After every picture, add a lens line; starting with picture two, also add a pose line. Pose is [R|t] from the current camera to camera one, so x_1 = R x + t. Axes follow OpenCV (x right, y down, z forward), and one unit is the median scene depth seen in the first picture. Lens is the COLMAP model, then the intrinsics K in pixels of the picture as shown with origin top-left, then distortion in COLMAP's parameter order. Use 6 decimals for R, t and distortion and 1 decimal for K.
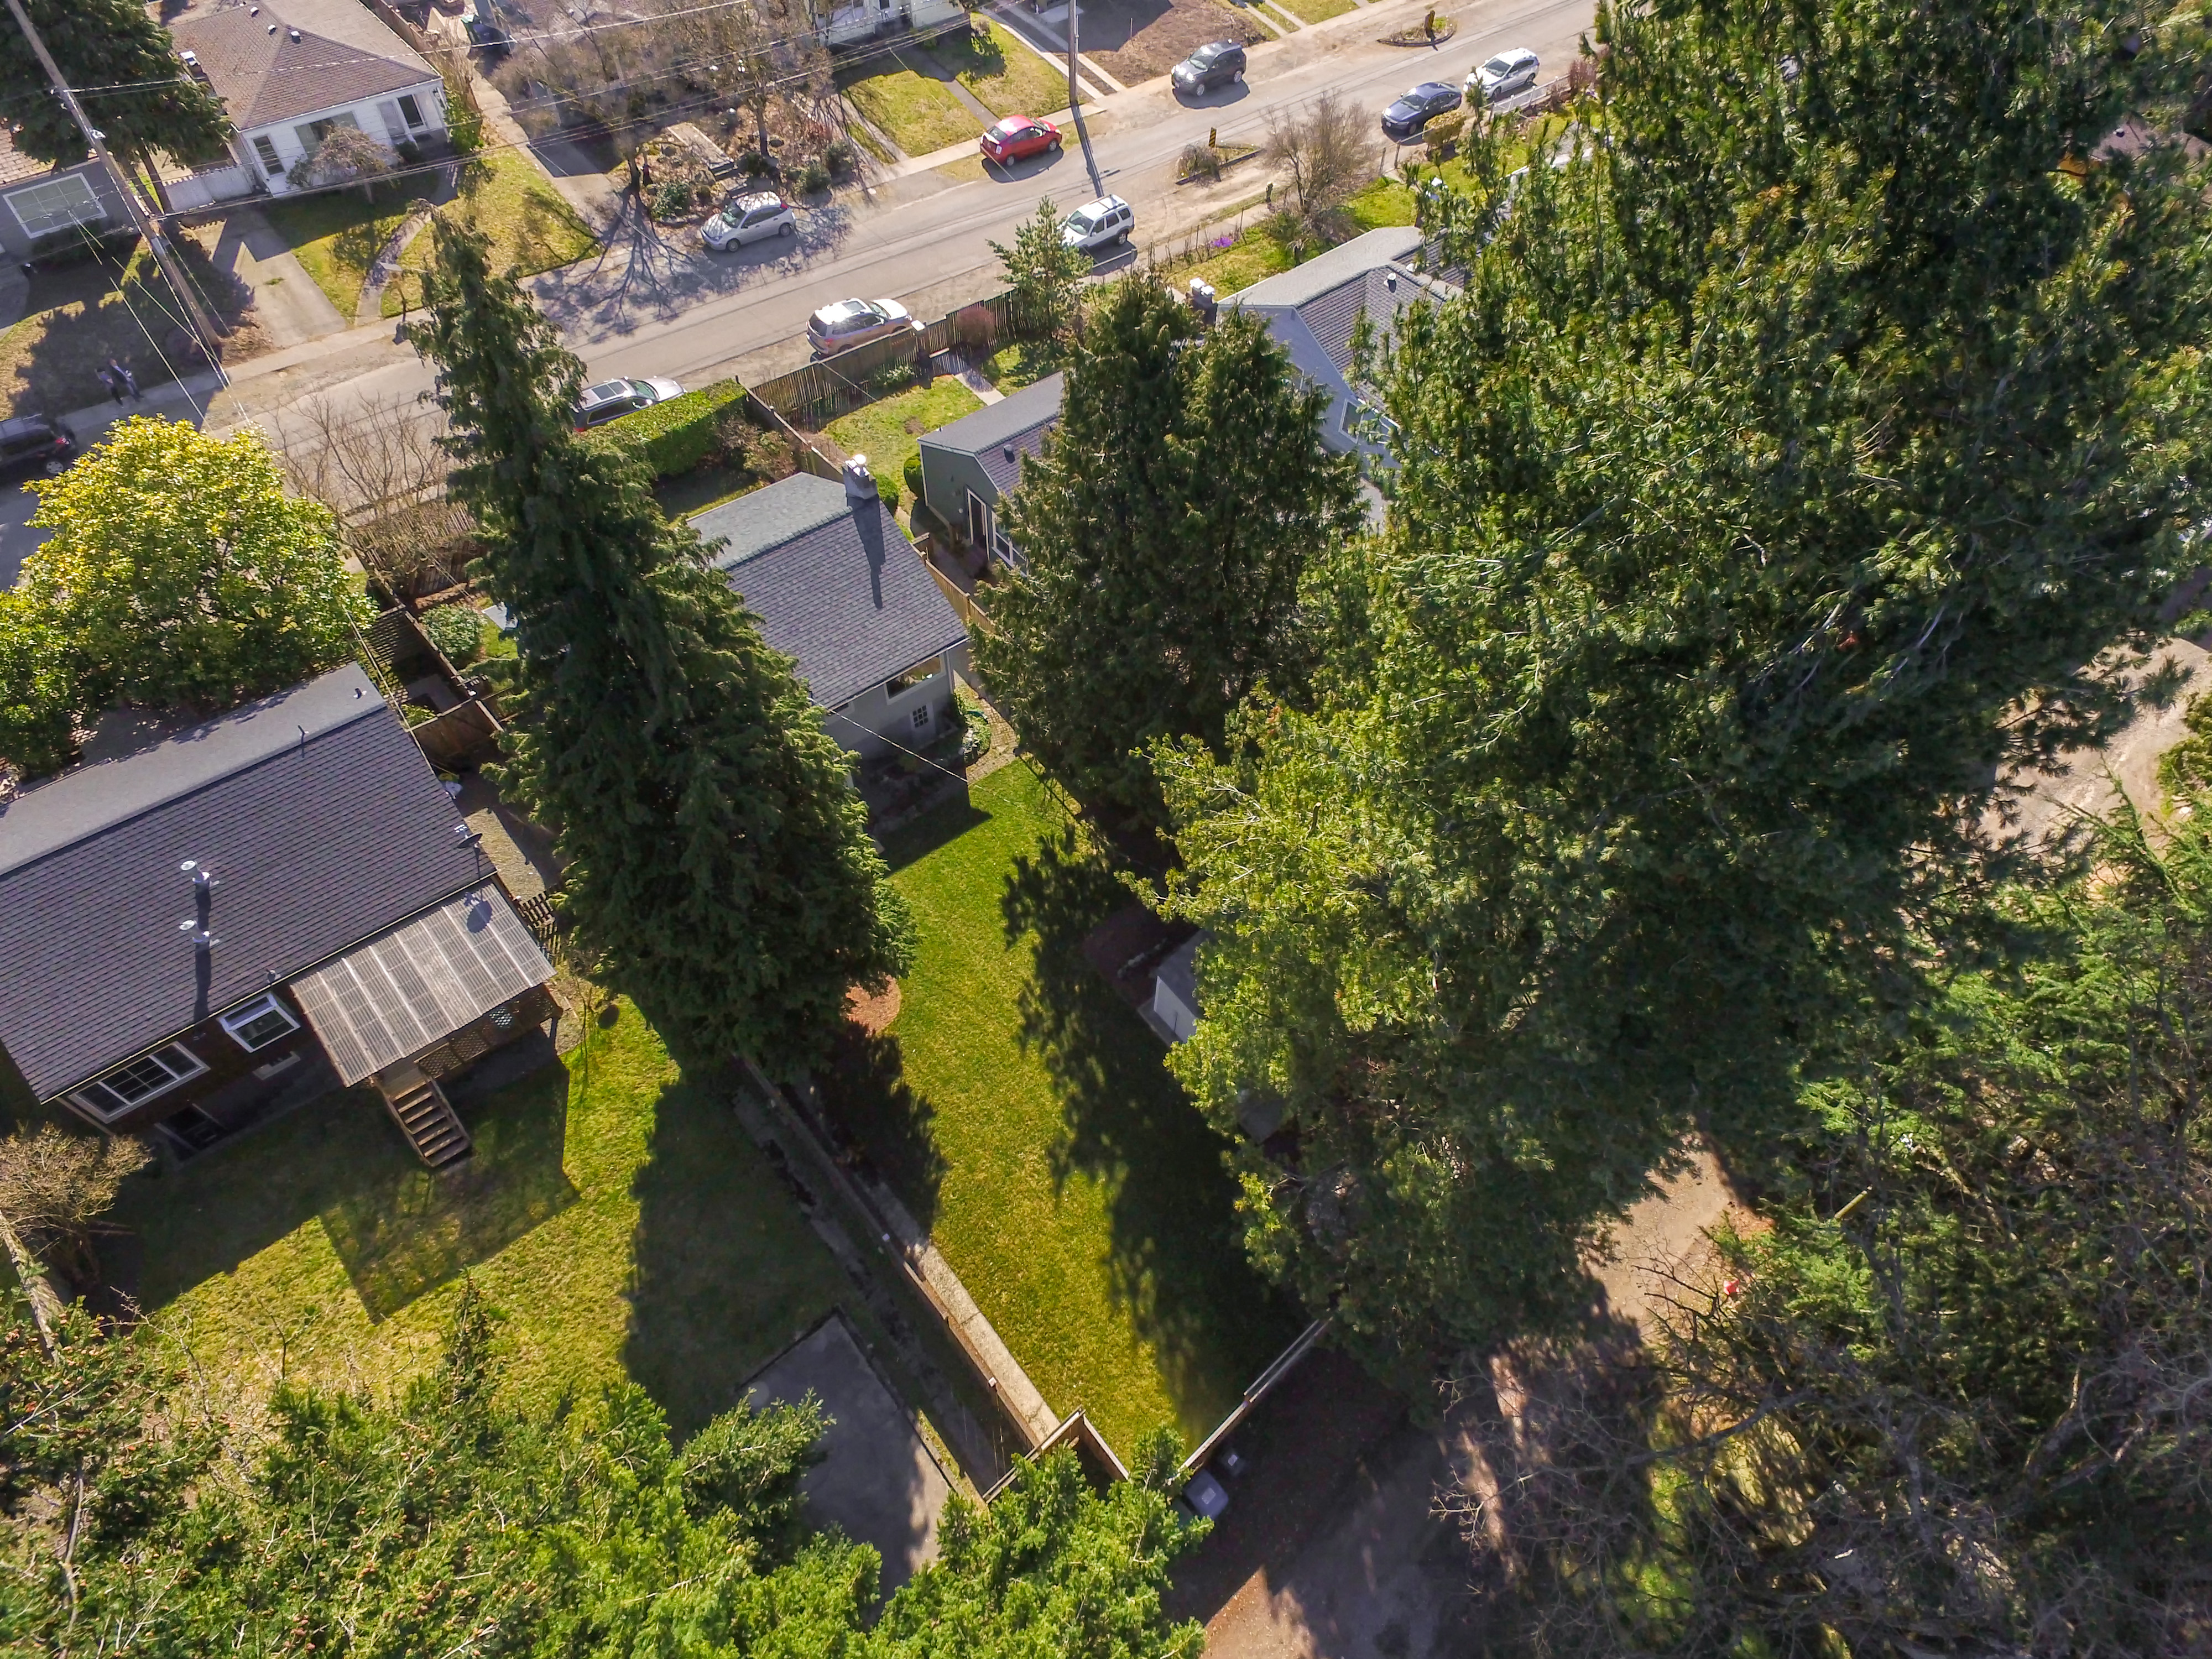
lens RADIAL K [[1244.7, 0, 1106.0], [0, 1244.7, 829.5], [0, 0, 1]] dist [0.139628, -0.091568]
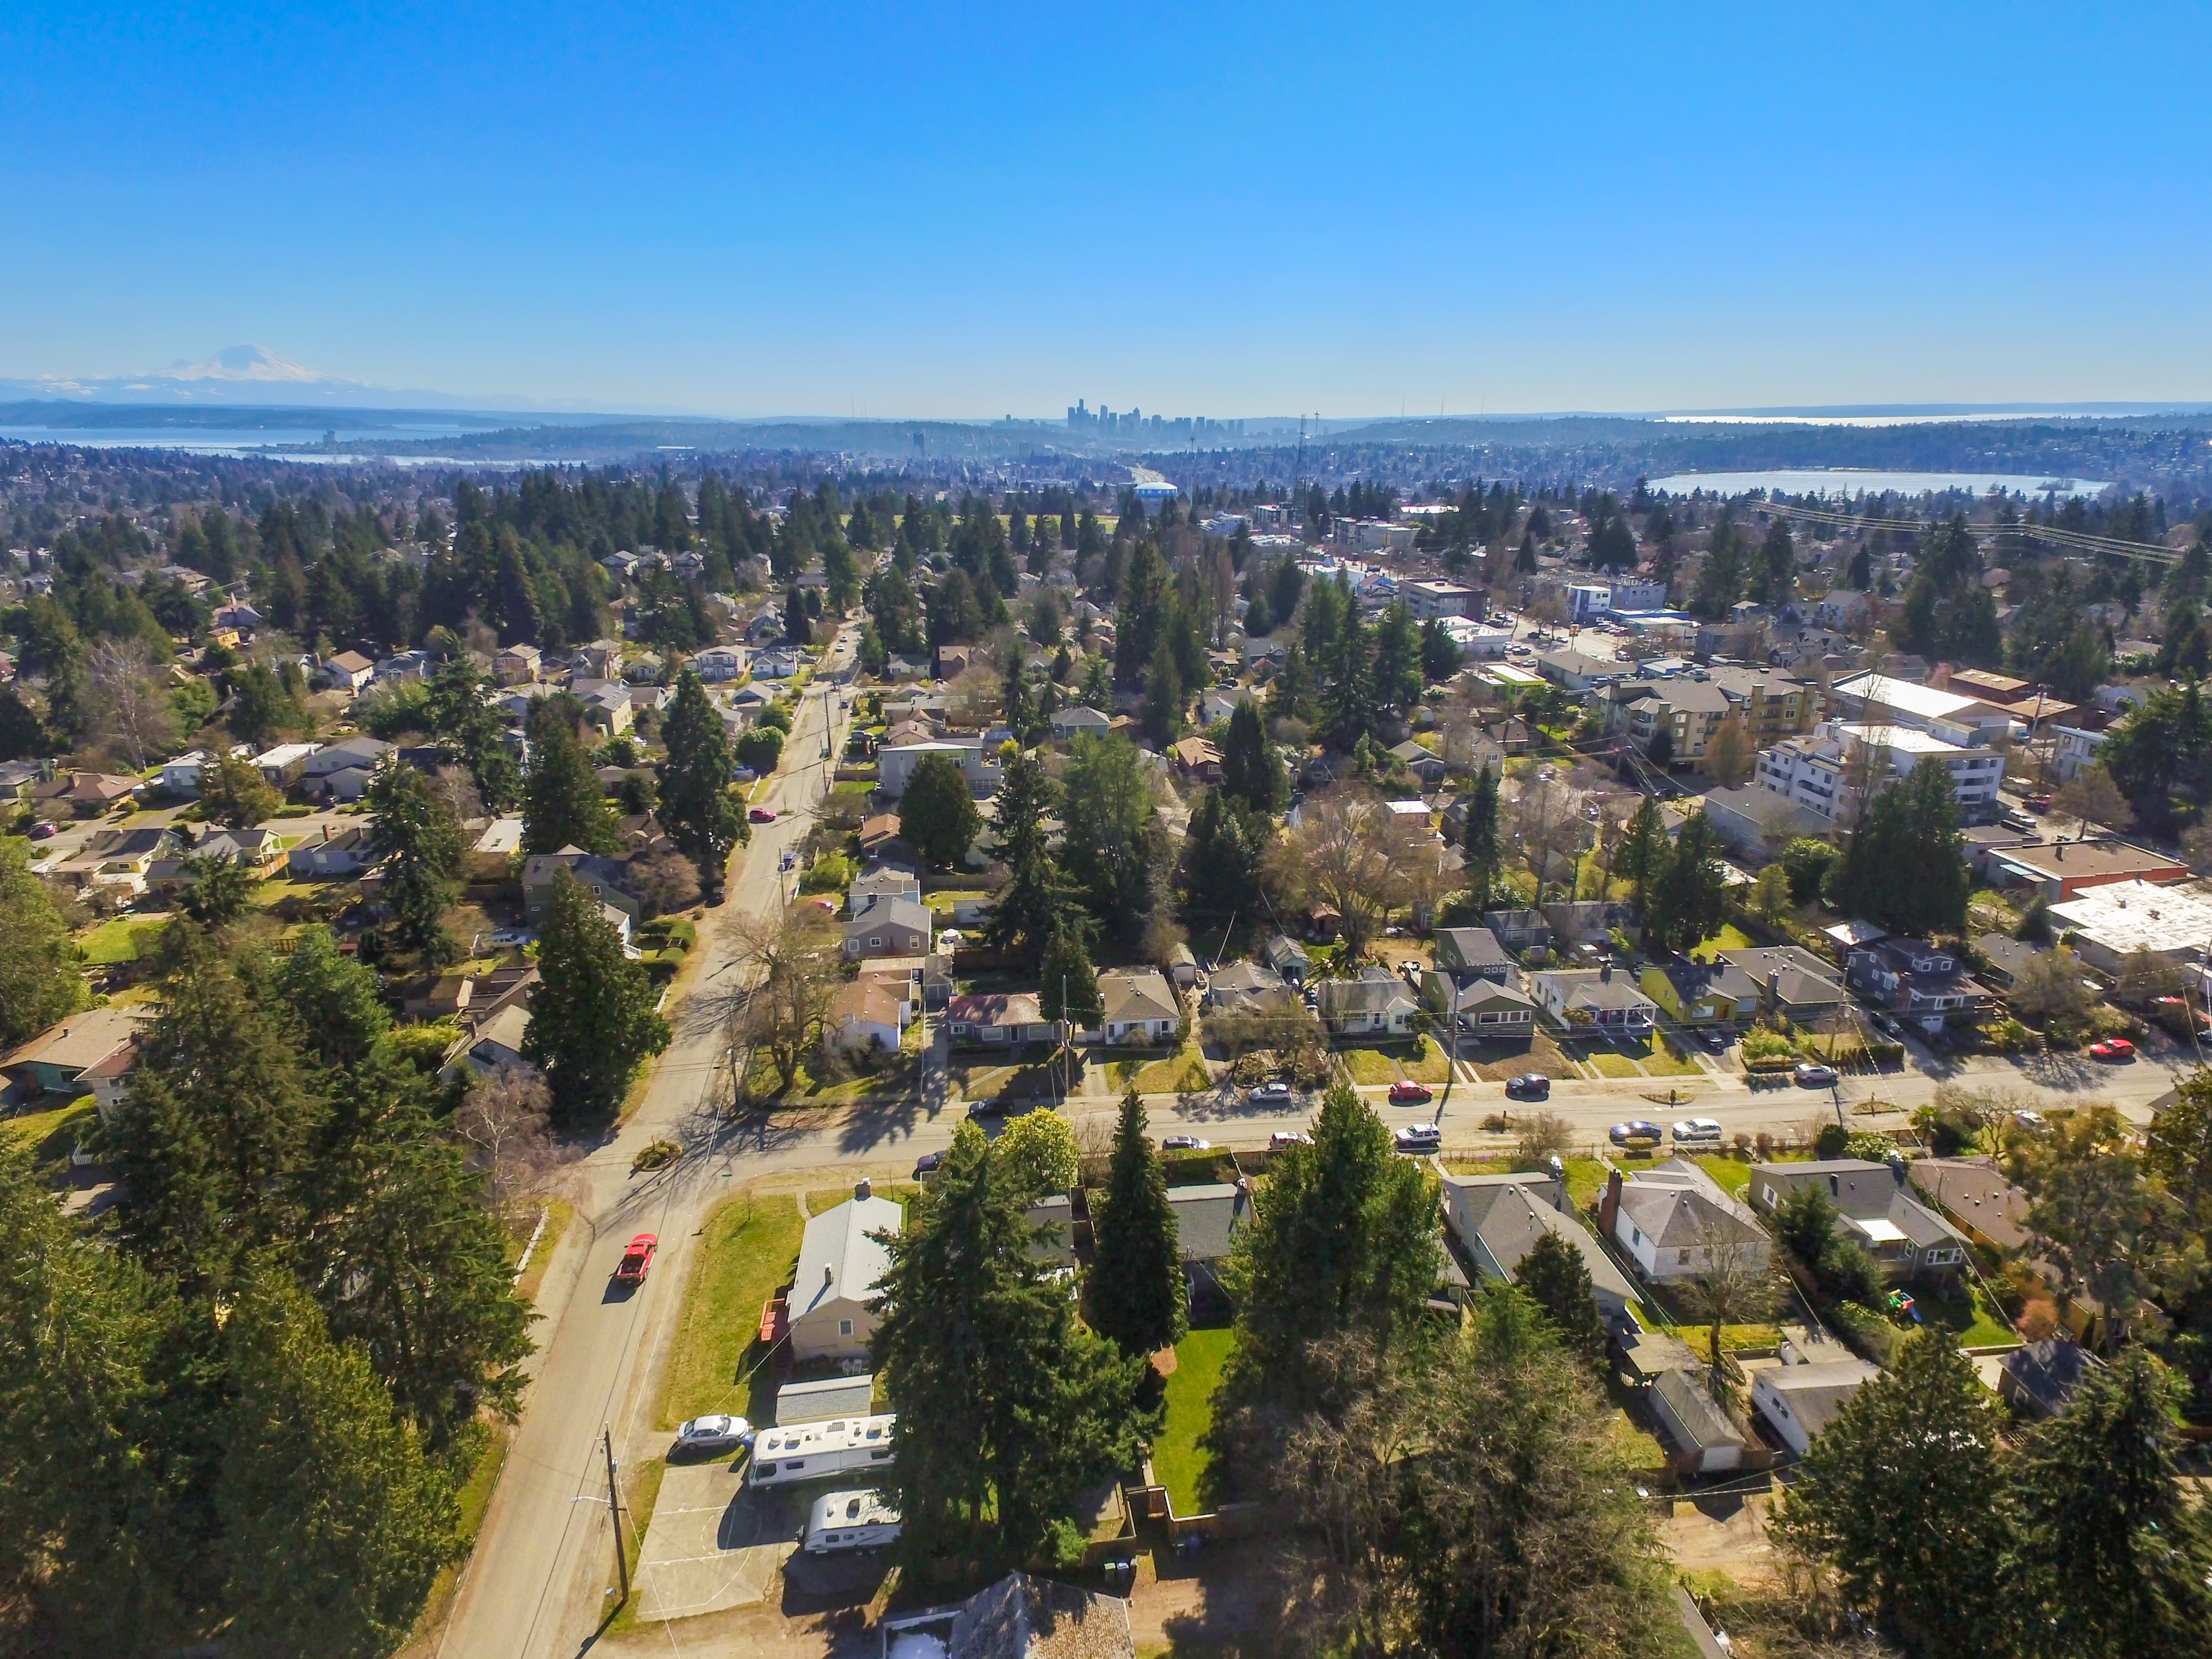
lens RADIAL K [[1244.7, 0, 1106.0], [0, 1244.7, 829.5], [0, 0, 1]] dist [0.139628, -0.091568]
pose [[0.847506, 0.137470, -0.512675, 0.605821], [-0.412735, 0.777994, -0.473682, 0.379991], [0.333741, 0.613047, 0.716093, -1.087726]]
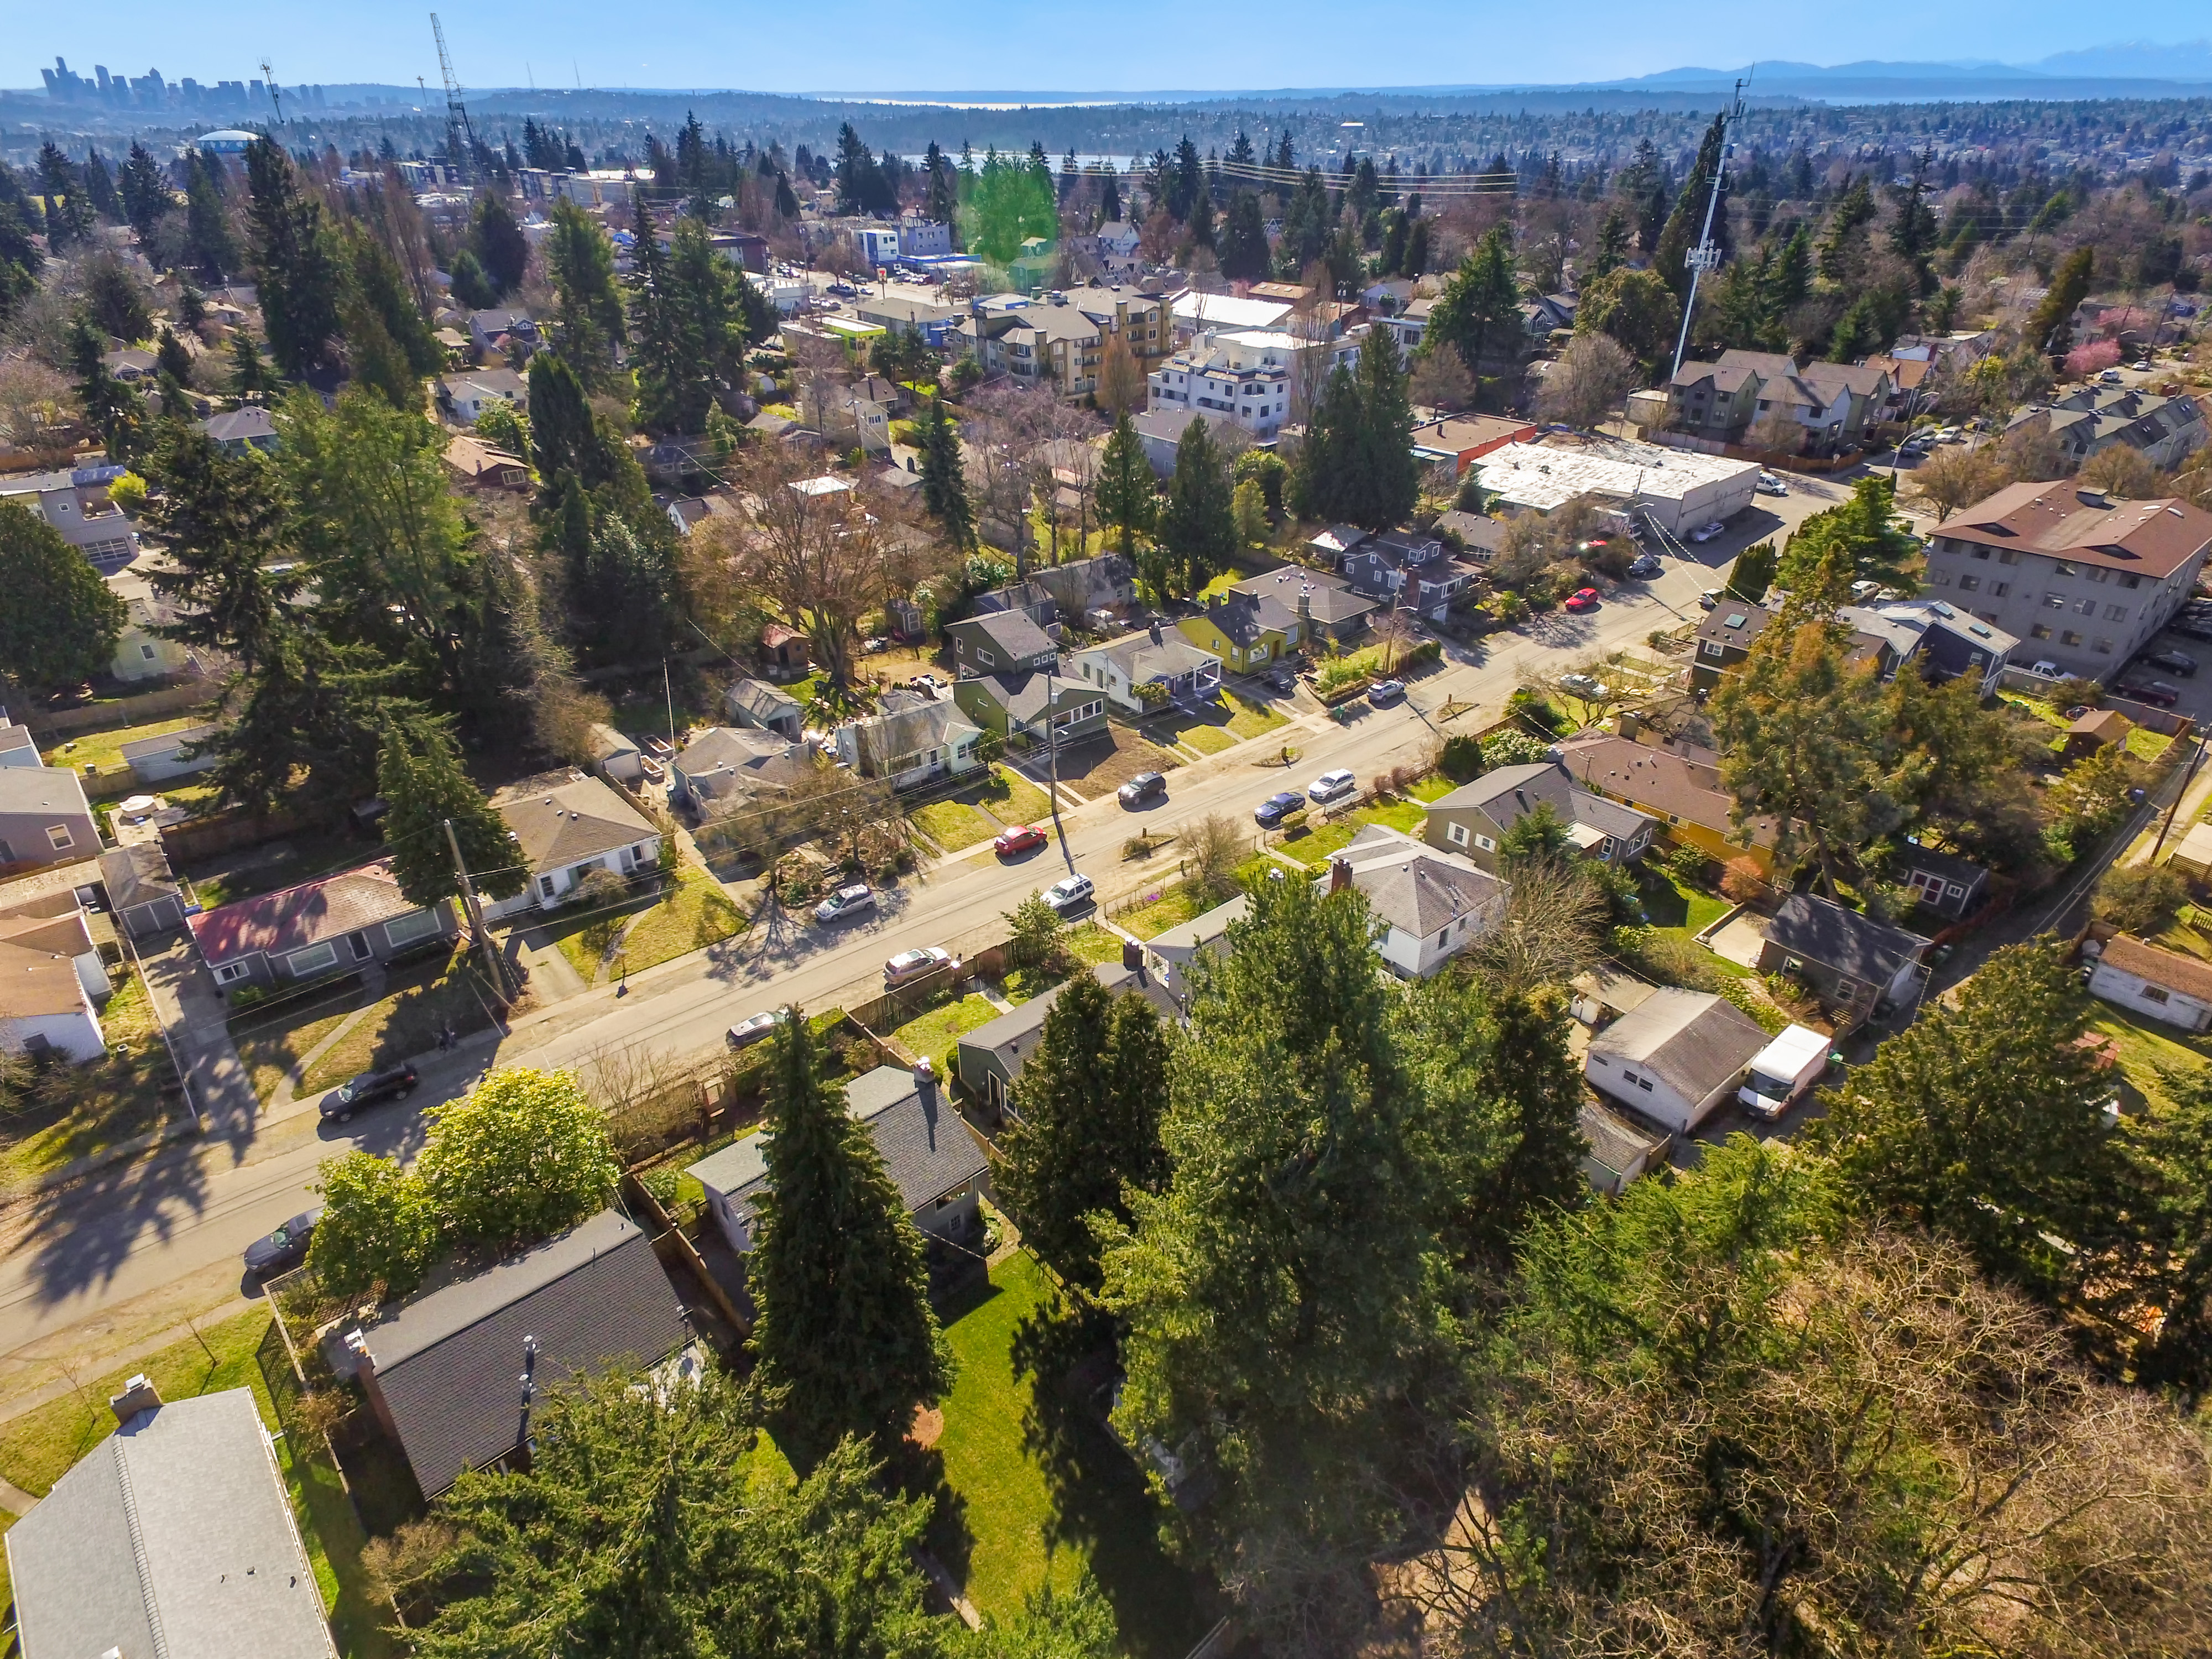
lens RADIAL K [[1244.7, 0, 1106.0], [0, 1244.7, 829.5], [0, 0, 1]] dist [0.139628, -0.091568]
pose [[0.999200, -0.039276, 0.007583, 0.030027], [0.039002, 0.914456, -0.402802, 0.072346], [0.008886, 0.402776, 0.915256, -0.443003]]
